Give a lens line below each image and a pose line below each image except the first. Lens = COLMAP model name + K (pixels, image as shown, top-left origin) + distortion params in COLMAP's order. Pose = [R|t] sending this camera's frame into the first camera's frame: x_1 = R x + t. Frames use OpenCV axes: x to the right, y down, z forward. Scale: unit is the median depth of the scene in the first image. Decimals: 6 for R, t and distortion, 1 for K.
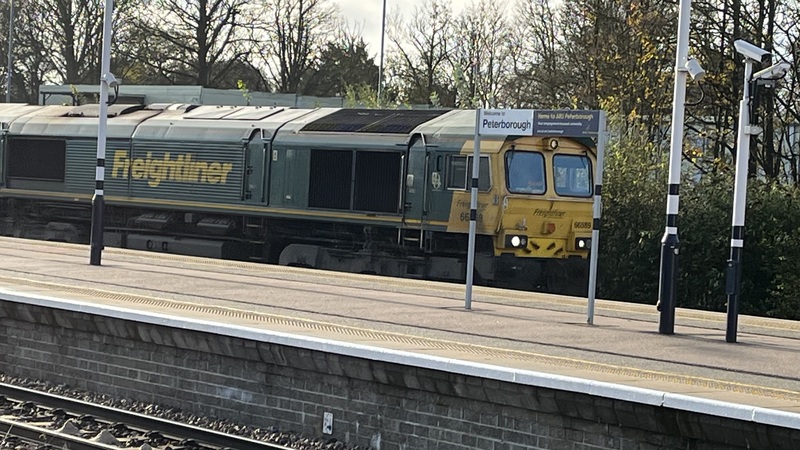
lens RADIAL K [[2165.2, 0, 400.0], [0, 2165.2, 225.0], [0, 0, 1]] dist [0.103950, 0.530291]
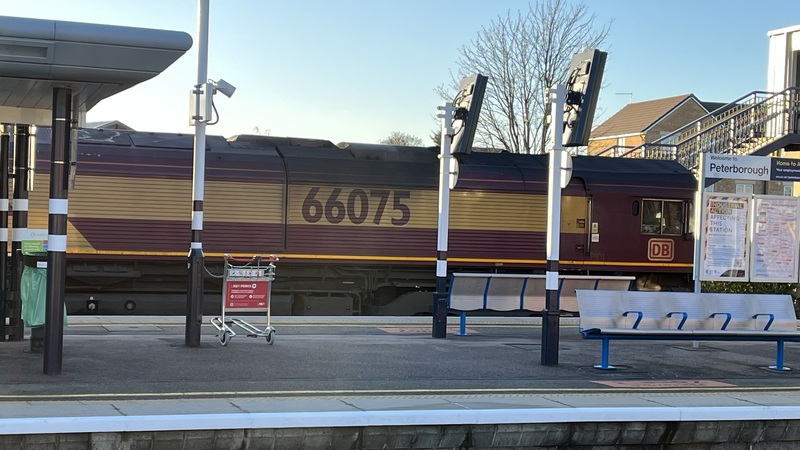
lens RADIAL K [[1399.6, 0, 400.0], [0, 1399.6, 225.0], [0, 0, 1]] dist [0.014556, 0.037546]
pose [[0.299871, -0.046395, 0.952851, -0.706951], [0.005927, 0.998888, 0.046771, -0.054470], [-0.953961, -0.008378, 0.299813, 0.989503]]
